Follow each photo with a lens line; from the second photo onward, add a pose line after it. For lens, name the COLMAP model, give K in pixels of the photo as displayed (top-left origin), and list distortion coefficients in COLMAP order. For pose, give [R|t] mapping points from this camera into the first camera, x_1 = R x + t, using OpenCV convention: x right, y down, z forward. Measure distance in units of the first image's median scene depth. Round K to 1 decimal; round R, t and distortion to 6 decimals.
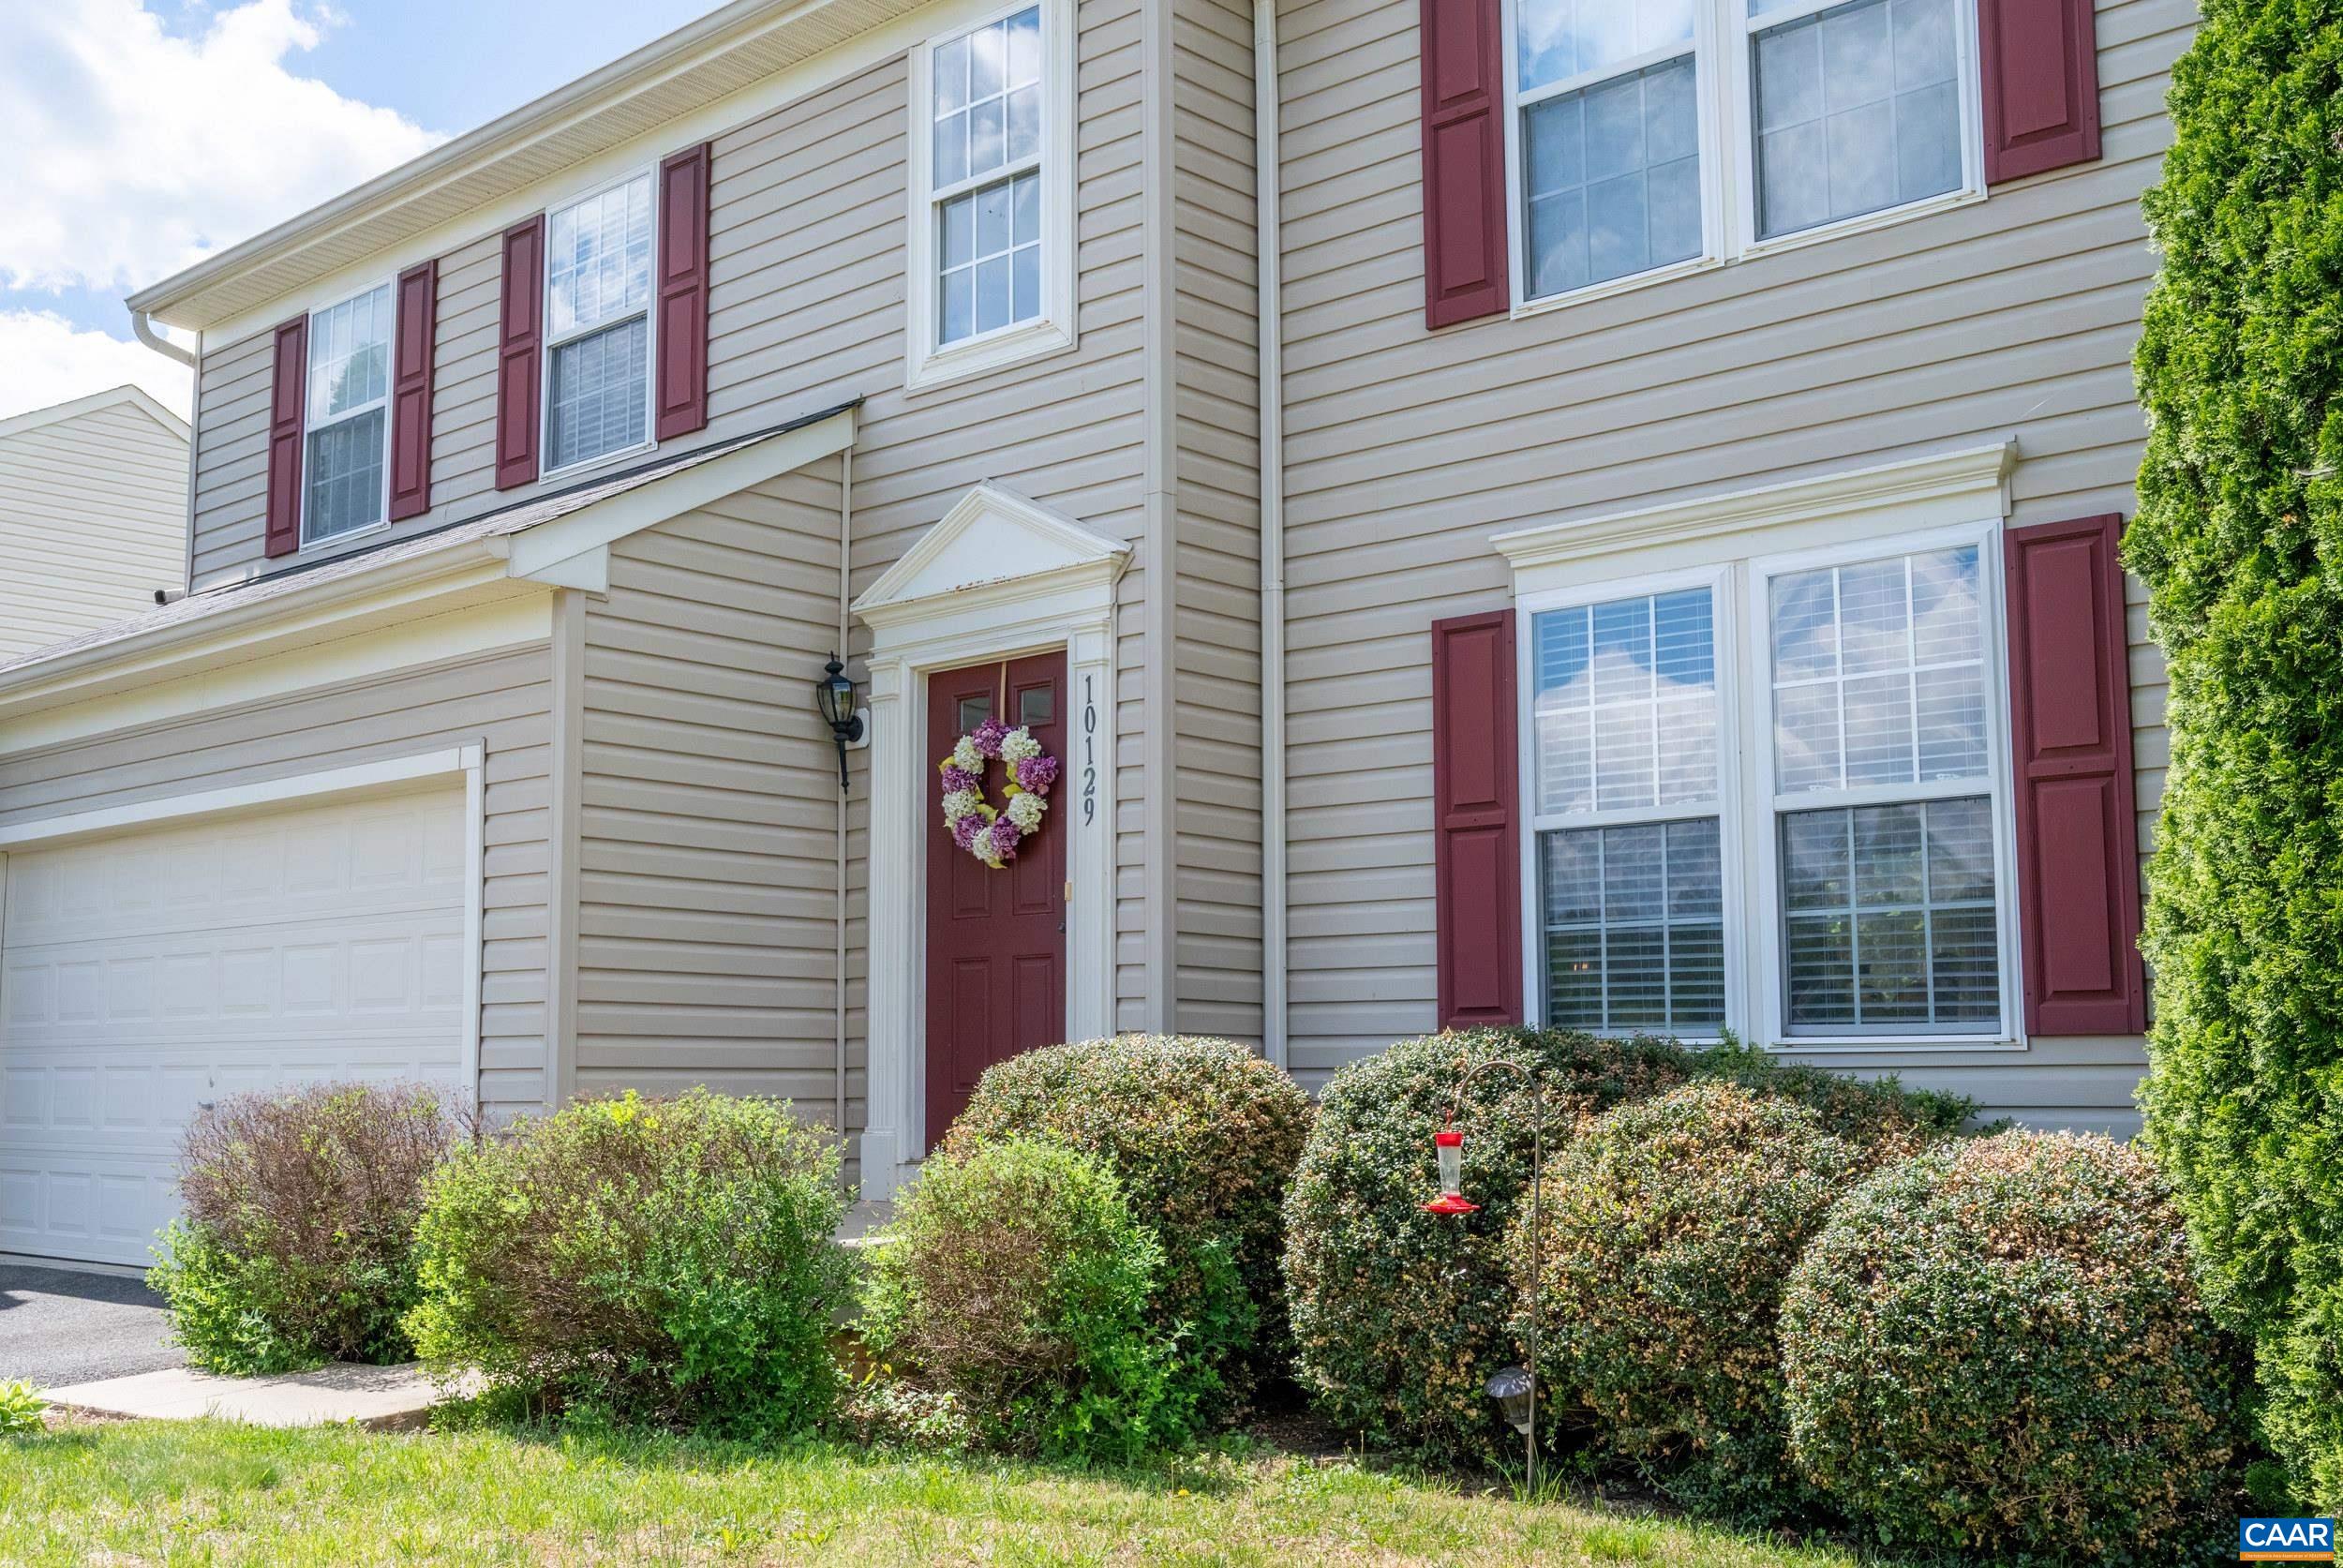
lens RADIAL K [[2430.8, 0, 1135.6], [0, 2430.8, 783.4], [0, 0, 1]] dist [0.001983, -0.018339]
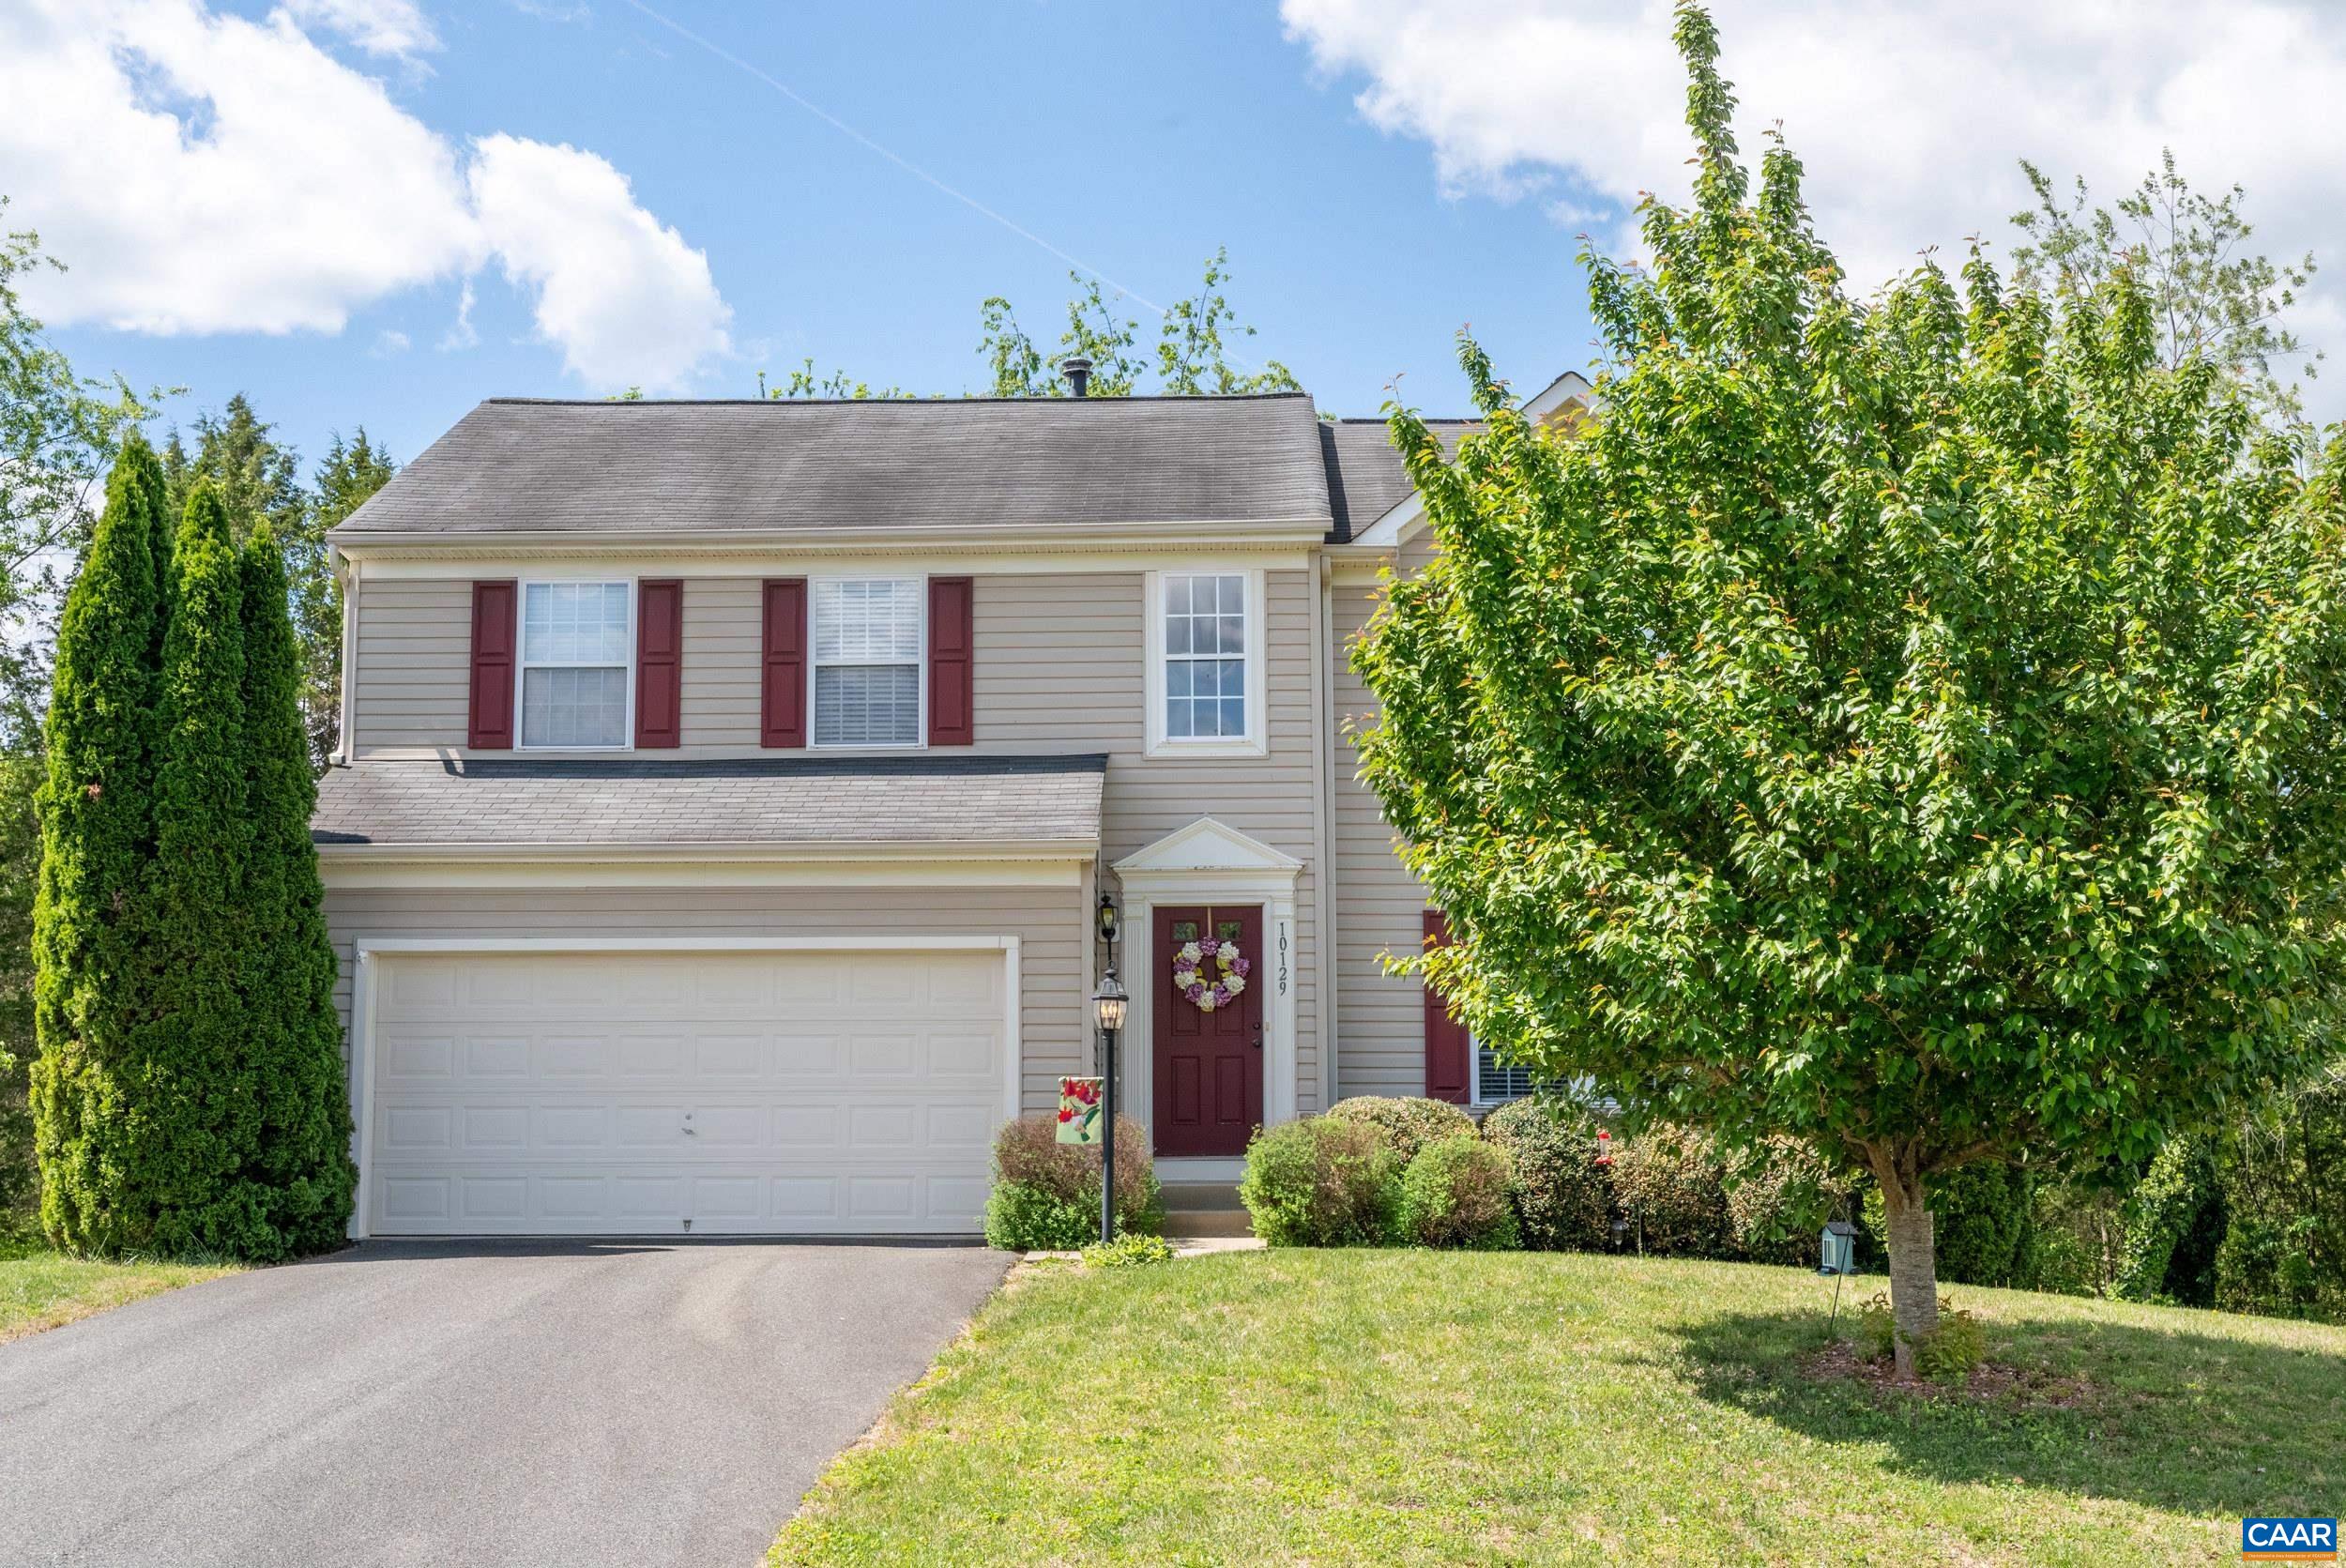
lens RADIAL K [[2971.6, 0, 1183.3], [0, 2971.6, 791.7], [0, 0, 1]] dist [0.013161, -0.021286]
pose [[0.748522, 0.087426, 0.657321, -1.839132], [-0.079119, 0.995964, -0.042370, -0.043211], [-0.658373, -0.020292, 0.752419, -0.884832]]
